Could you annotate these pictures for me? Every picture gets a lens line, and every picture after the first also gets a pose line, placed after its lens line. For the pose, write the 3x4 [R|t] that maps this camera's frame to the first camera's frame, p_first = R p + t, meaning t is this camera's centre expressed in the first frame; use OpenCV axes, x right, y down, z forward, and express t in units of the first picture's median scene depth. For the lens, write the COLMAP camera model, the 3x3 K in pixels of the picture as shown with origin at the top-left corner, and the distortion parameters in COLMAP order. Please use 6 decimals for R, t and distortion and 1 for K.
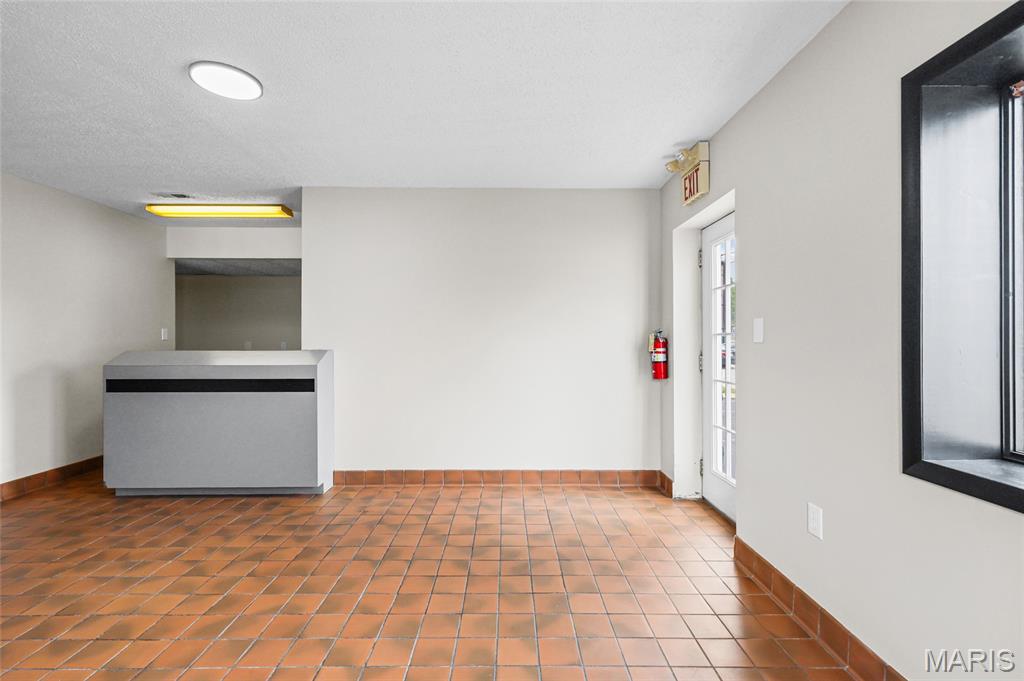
lens RADIAL K [[457.3, 0, 511.4], [0, 457.3, 334.7], [0, 0, 1]] dist [0.004479, 0.001493]
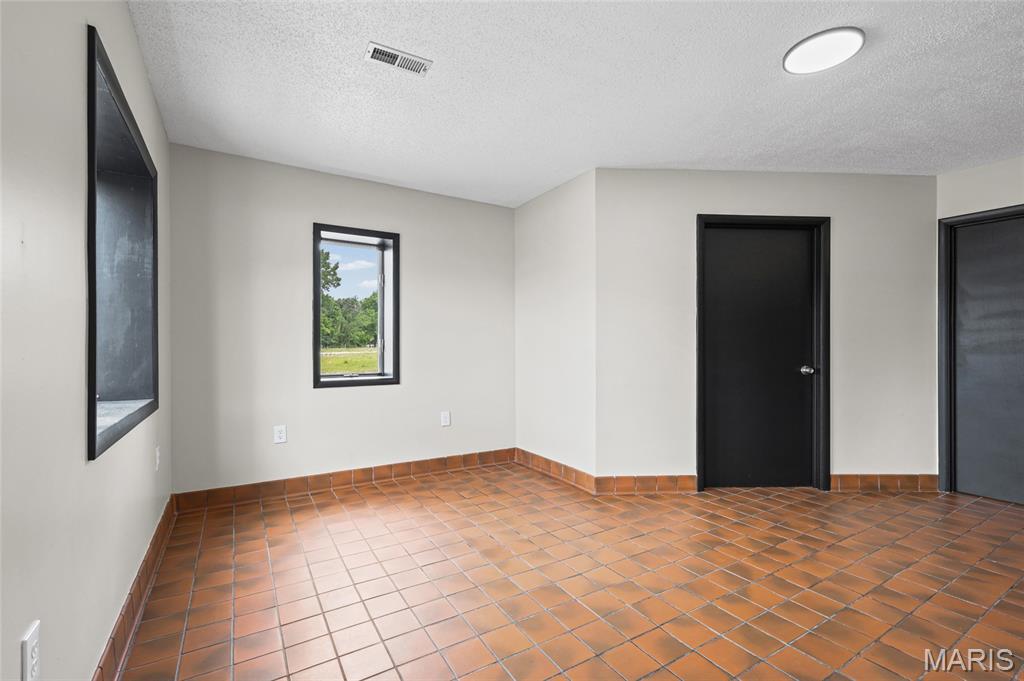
lens RADIAL K [[457.3, 0, 511.2], [0, 457.3, 344.7], [0, 0, 1]] dist [0.004479, 0.001493]
pose [[-0.858060, -0.001673, -0.513547, 0.264340], [0.001472, 0.999983, -0.005717, 0.032260], [0.513548, -0.005661, -0.858042, 0.960762]]
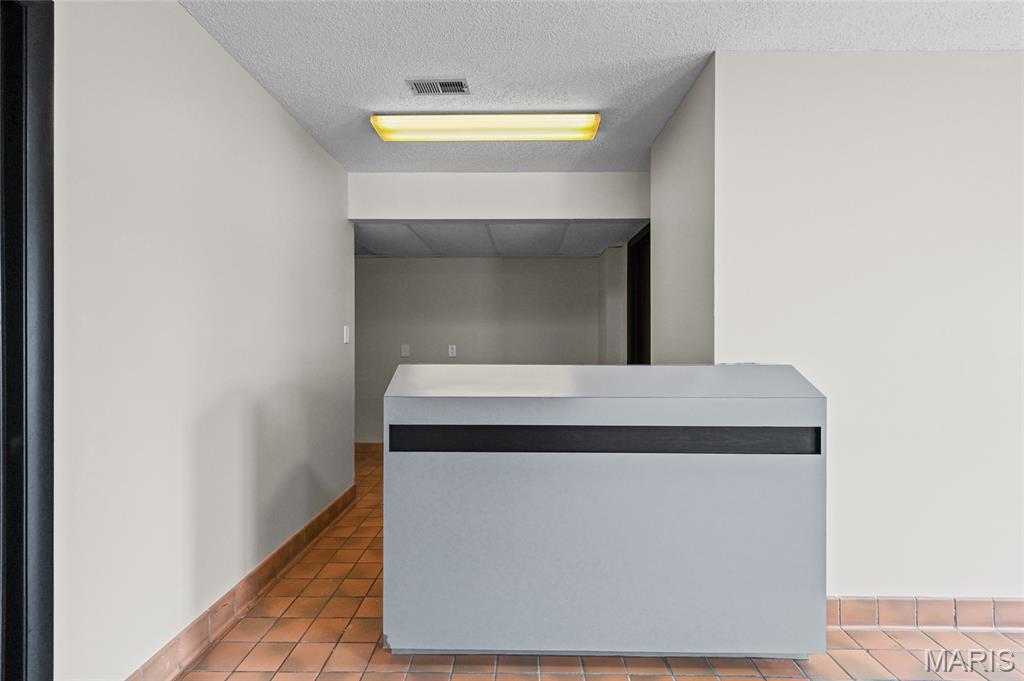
lens RADIAL K [[457.3, 0, 513.2], [0, 457.3, 337.3], [0, 0, 1]] dist [0.004479, 0.001493]
pose [[0.999863, 0.003818, -0.016106, -0.743868], [-0.003839, 0.999992, -0.001272, 0.004024], [0.016101, 0.001333, 0.999869, 0.515285]]
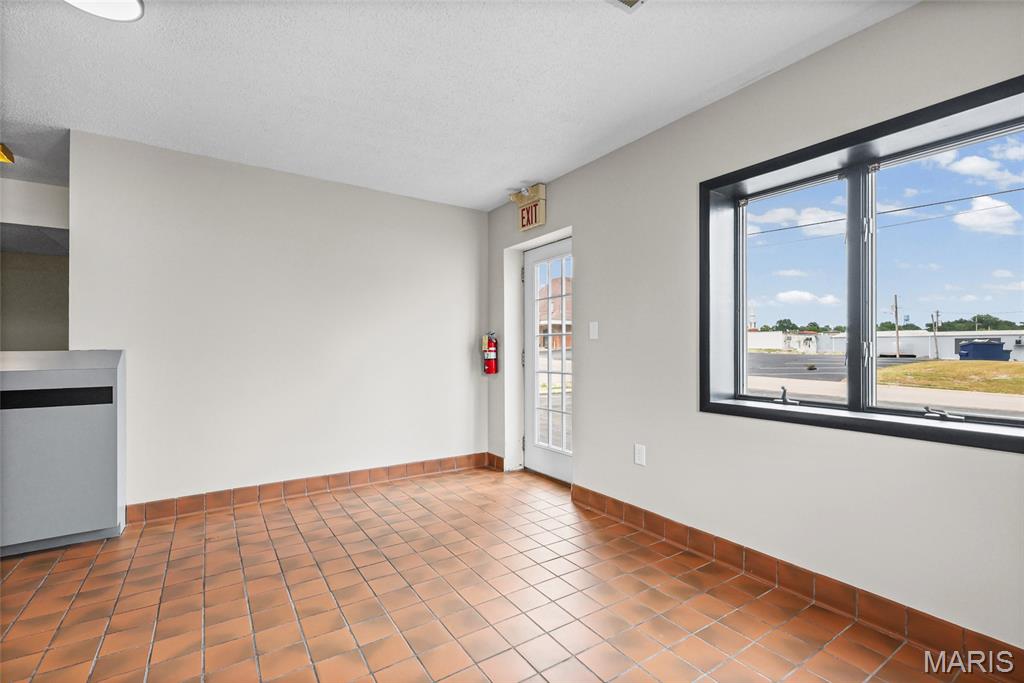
lens RADIAL K [[457.3, 0, 516.0], [0, 457.3, 346.0], [0, 0, 1]] dist [0.004479, 0.001493]
pose [[0.832454, 0.001727, 0.554091, -0.292981], [-0.003172, 0.999994, 0.001647, 0.024067], [-0.554085, -0.003129, 0.832455, -0.020377]]
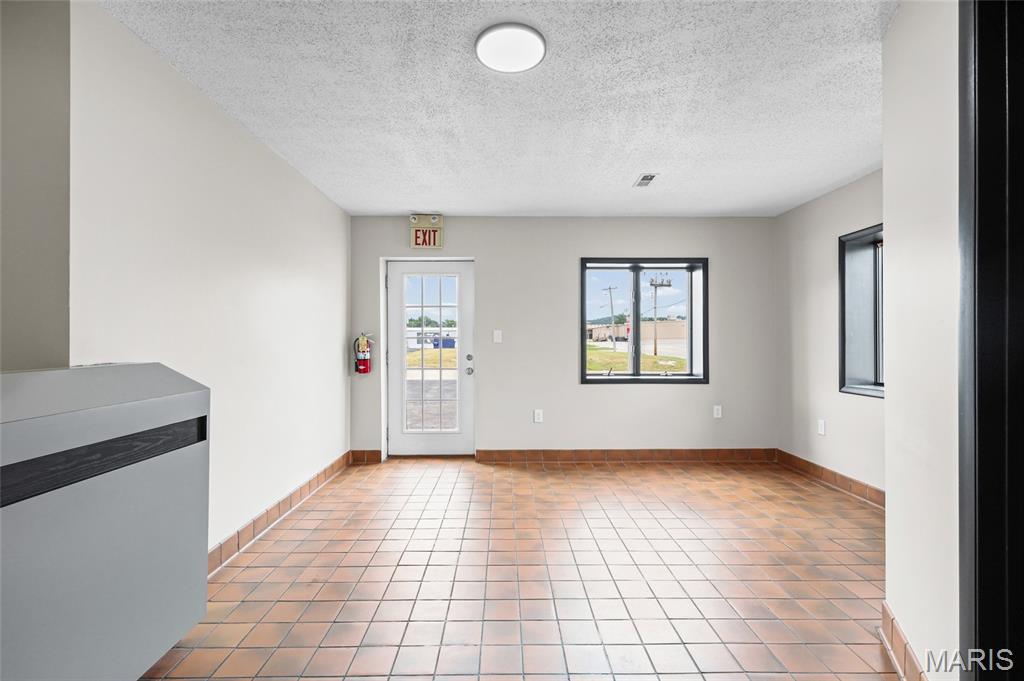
lens RADIAL K [[457.3, 0, 513.8], [0, 457.3, 333.9], [0, 0, 1]] dist [0.004479, 0.001493]
pose [[-0.012752, 0.014208, 0.999818, -0.974546], [-0.007739, 0.999868, -0.014307, 0.005355], [-0.999889, -0.007920, -0.012640, 0.647302]]
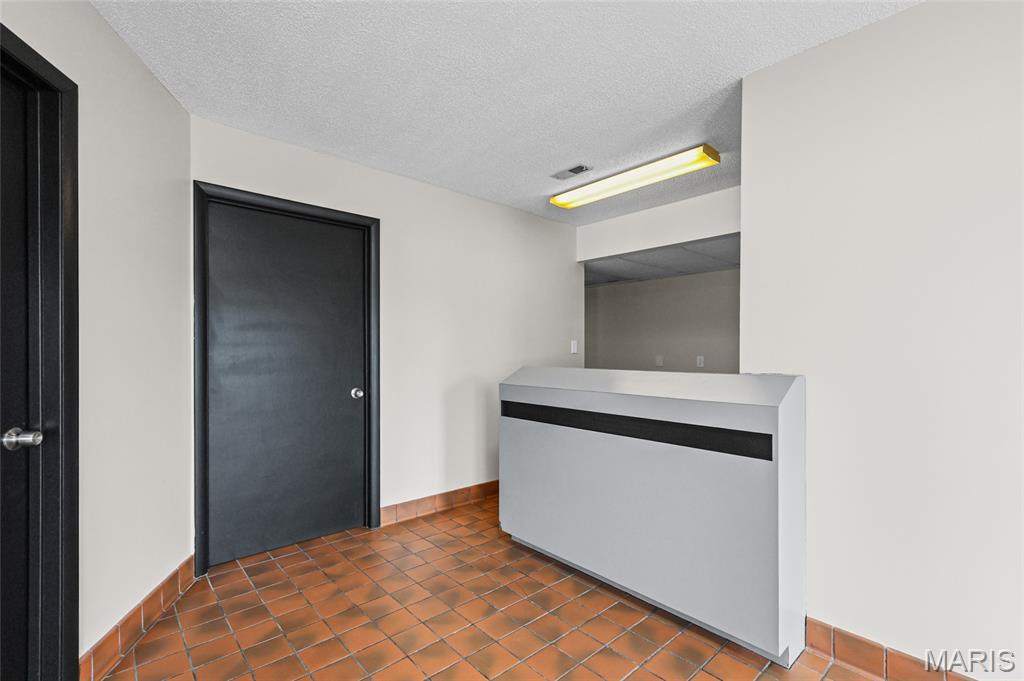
lens RADIAL K [[457.3, 0, 512.0], [0, 457.3, 349.4], [0, 0, 1]] dist [0.004479, 0.001493]
pose [[0.665303, 0.002334, -0.746570, -0.247272], [-0.001429, 0.999997, 0.001852, 0.003285], [0.746572, -0.000165, 0.665305, 0.460633]]
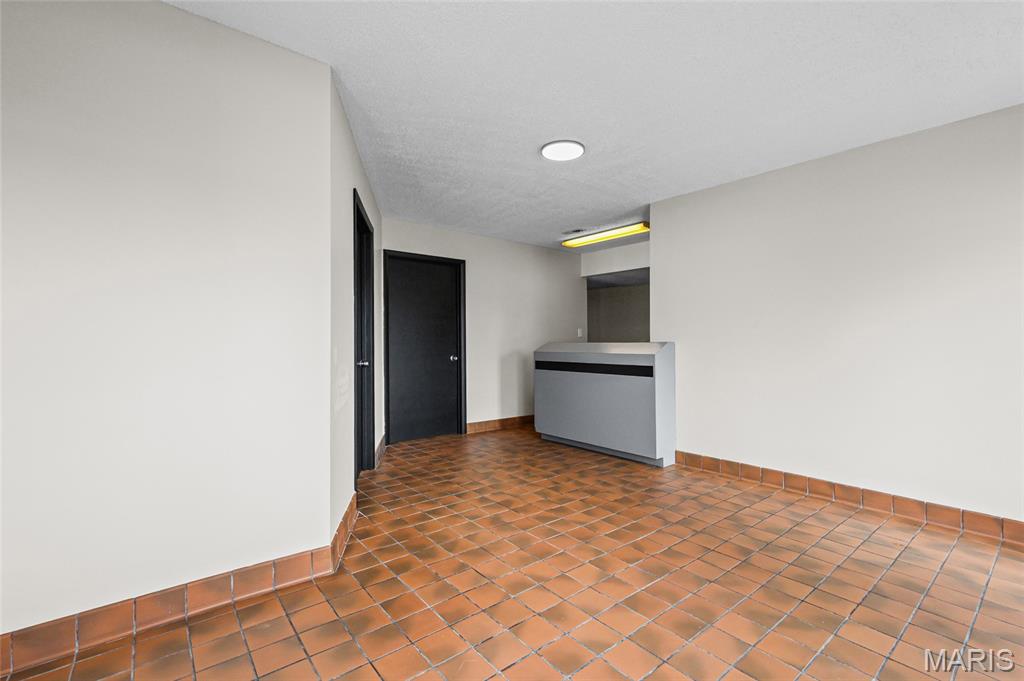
lens RADIAL K [[457.3, 0, 506.1], [0, 457.3, 334.2], [0, 0, 1]] dist [0.004479, 0.001493]
pose [[0.619516, -0.010496, -0.784914, 0.257487], [0.004122, 0.999940, -0.010118, 0.024680], [0.784973, 0.003033, 0.619523, -0.022681]]
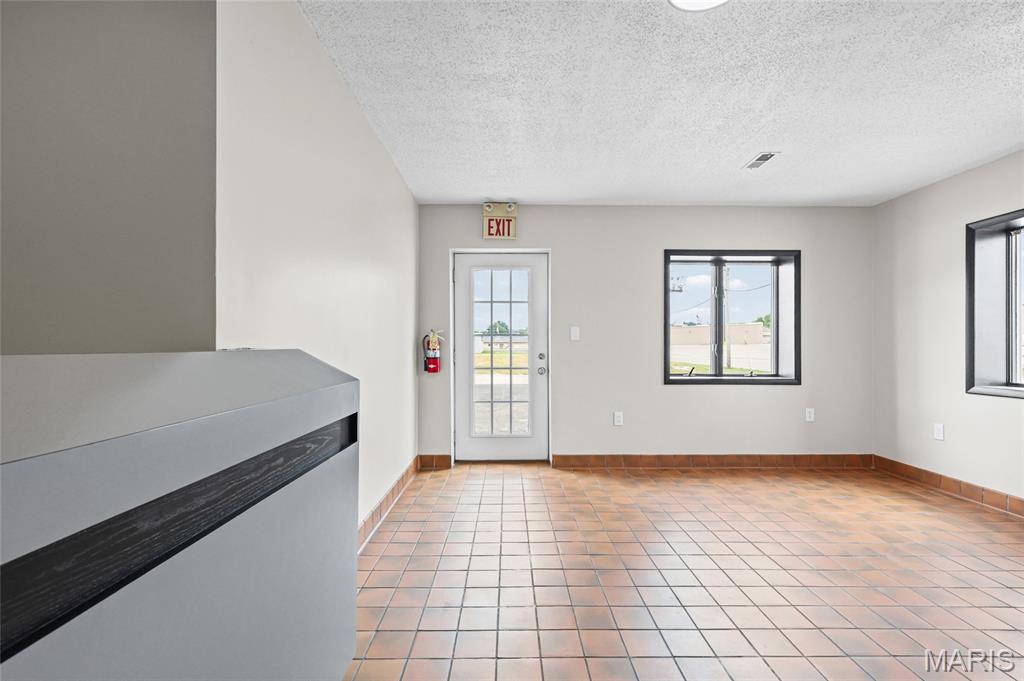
lens RADIAL K [[457.3, 0, 519.0], [0, 457.3, 340.5], [0, 0, 1]] dist [0.004479, 0.001493]
pose [[-0.012396, 0.011270, 0.999860, -0.883102], [-0.010027, 0.999885, -0.011394, 0.028941], [-0.999873, -0.010167, -0.012282, 0.847434]]
